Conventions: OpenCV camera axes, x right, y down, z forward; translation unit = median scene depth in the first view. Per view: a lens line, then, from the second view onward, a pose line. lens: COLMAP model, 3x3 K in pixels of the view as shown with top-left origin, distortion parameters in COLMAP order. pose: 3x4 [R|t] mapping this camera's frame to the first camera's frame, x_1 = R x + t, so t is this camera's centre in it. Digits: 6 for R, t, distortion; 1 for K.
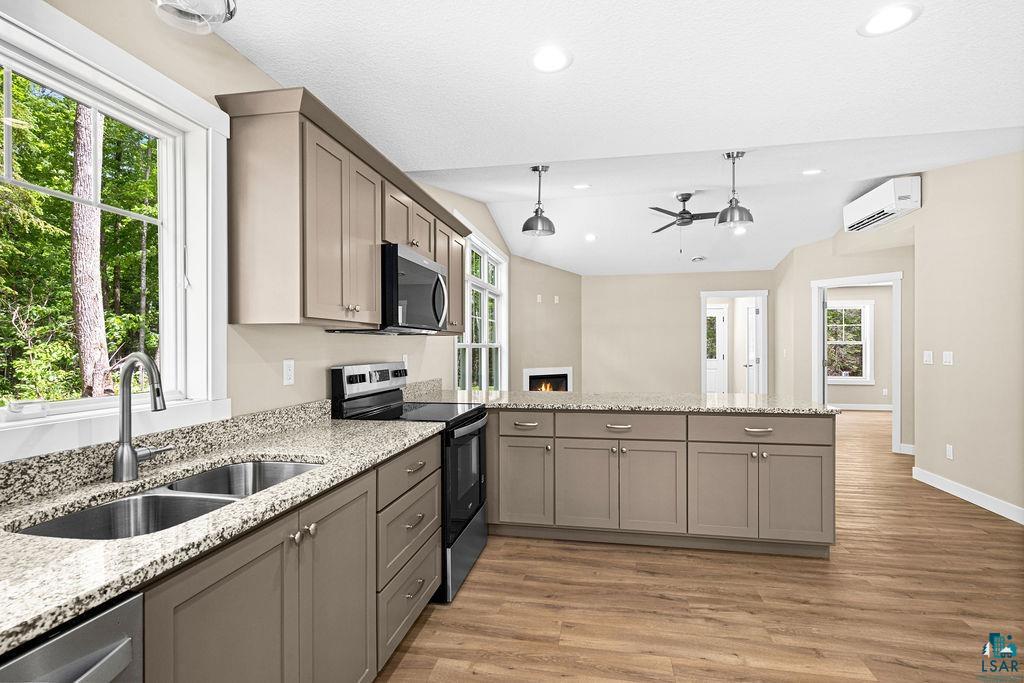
lens RADIAL K [[491.4, 0, 512.1], [0, 491.4, 347.6], [0, 0, 1]] dist [0.001395, 0.000382]
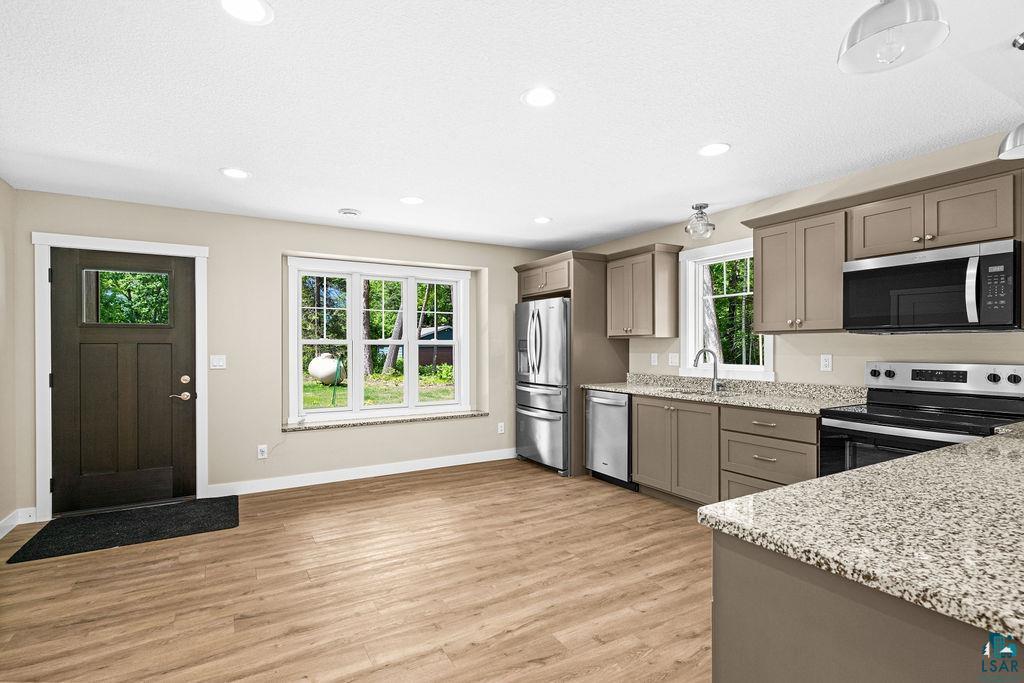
lens RADIAL K [[491.4, 0, 512.1], [0, 491.4, 347.6], [0, 0, 1]] dist [0.001395, 0.000382]
pose [[-0.755066, 0.008277, -0.655596, 1.462730], [0.005839, 0.999966, 0.005900, -0.014876], [0.655622, 0.000627, -0.755089, 1.689171]]
